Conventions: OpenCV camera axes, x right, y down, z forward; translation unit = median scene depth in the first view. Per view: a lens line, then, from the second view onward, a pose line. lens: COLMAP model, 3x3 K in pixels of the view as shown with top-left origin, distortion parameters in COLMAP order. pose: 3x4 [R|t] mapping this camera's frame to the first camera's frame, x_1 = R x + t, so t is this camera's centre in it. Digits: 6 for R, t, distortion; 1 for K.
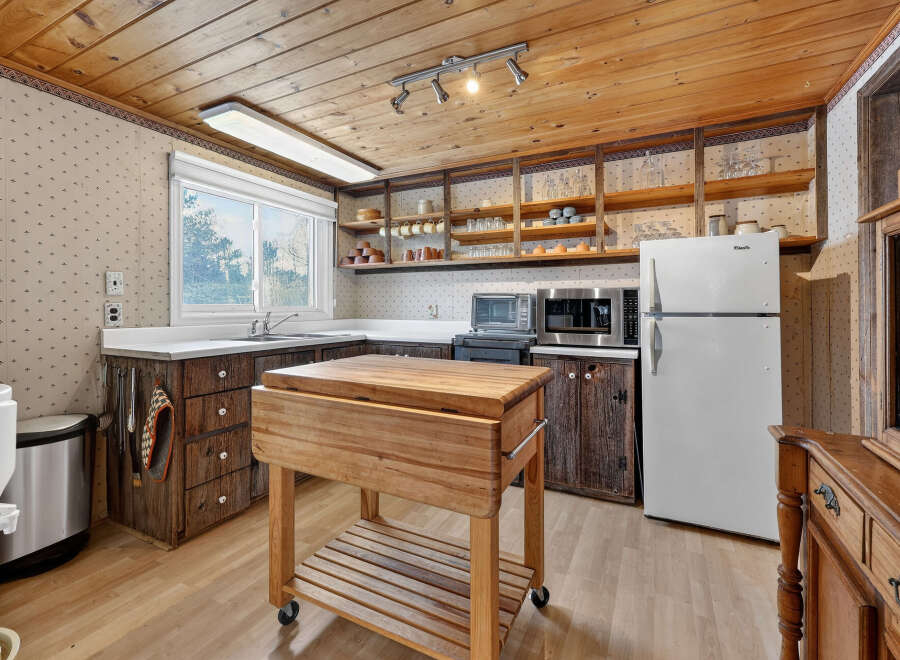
lens RADIAL K [[408.0, 0, 447.3], [0, 408.0, 304.6], [0, 0, 1]] dist [0.000390, -0.000024]
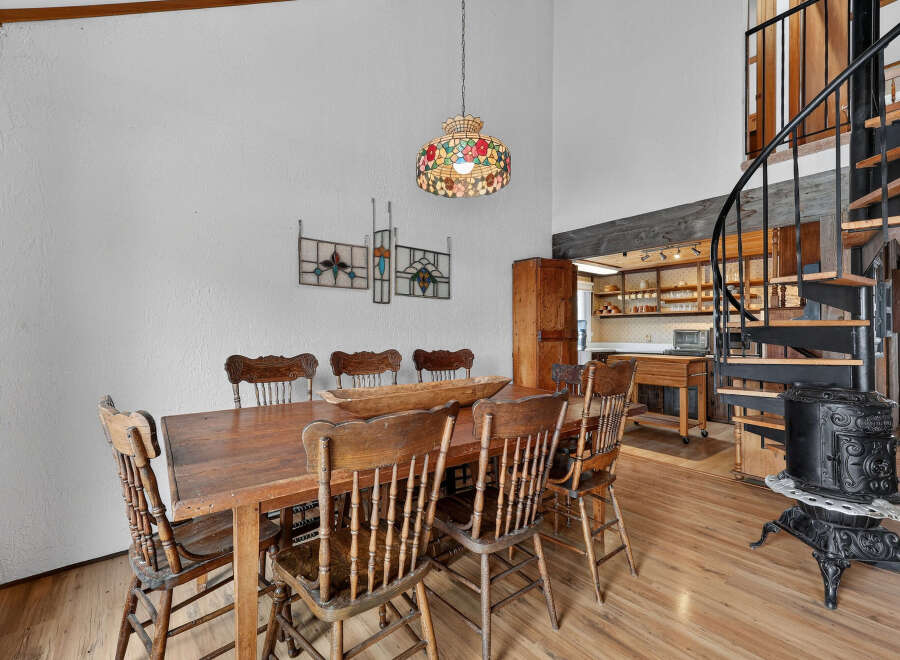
lens RADIAL K [[408.0, 0, 450.0], [0, 408.0, 332.4], [0, 0, 1]] dist [0.000390, -0.000024]
pose [[0.917434, -0.003236, -0.397875, -0.132663], [0.001792, 0.999990, -0.004002, -0.005942], [0.397884, 0.002959, 0.917431, -1.138618]]
